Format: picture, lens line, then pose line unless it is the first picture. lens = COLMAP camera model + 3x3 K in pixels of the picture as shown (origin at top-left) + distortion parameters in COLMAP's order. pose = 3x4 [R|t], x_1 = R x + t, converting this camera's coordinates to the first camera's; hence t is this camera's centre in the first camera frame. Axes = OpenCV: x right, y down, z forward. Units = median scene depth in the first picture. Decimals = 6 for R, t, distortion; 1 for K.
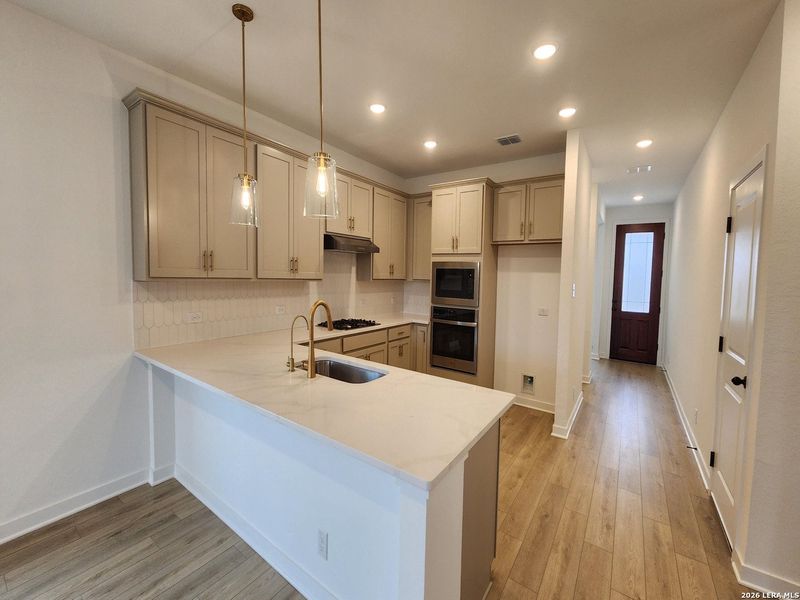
lens RADIAL K [[322.6, 0, 401.7], [0, 322.6, 293.7], [0, 0, 1]] dist [0.002088, -0.000571]
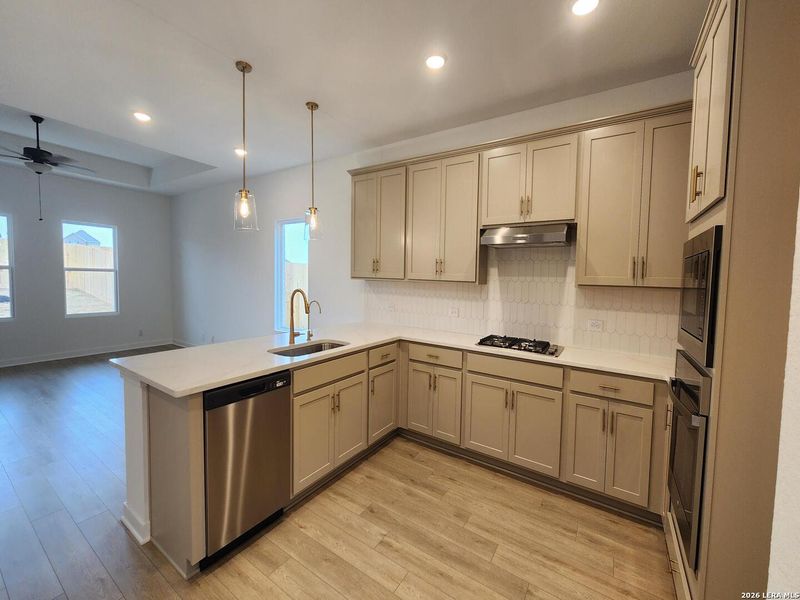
lens RADIAL K [[322.6, 0, 429.8], [0, 322.6, 294.8], [0, 0, 1]] dist [0.002088, -0.000571]
pose [[0.082187, 0.035563, -0.995982, 0.632121], [-0.080412, 0.996342, 0.028940, -0.026991], [0.993368, 0.077710, 0.084746, 0.848071]]
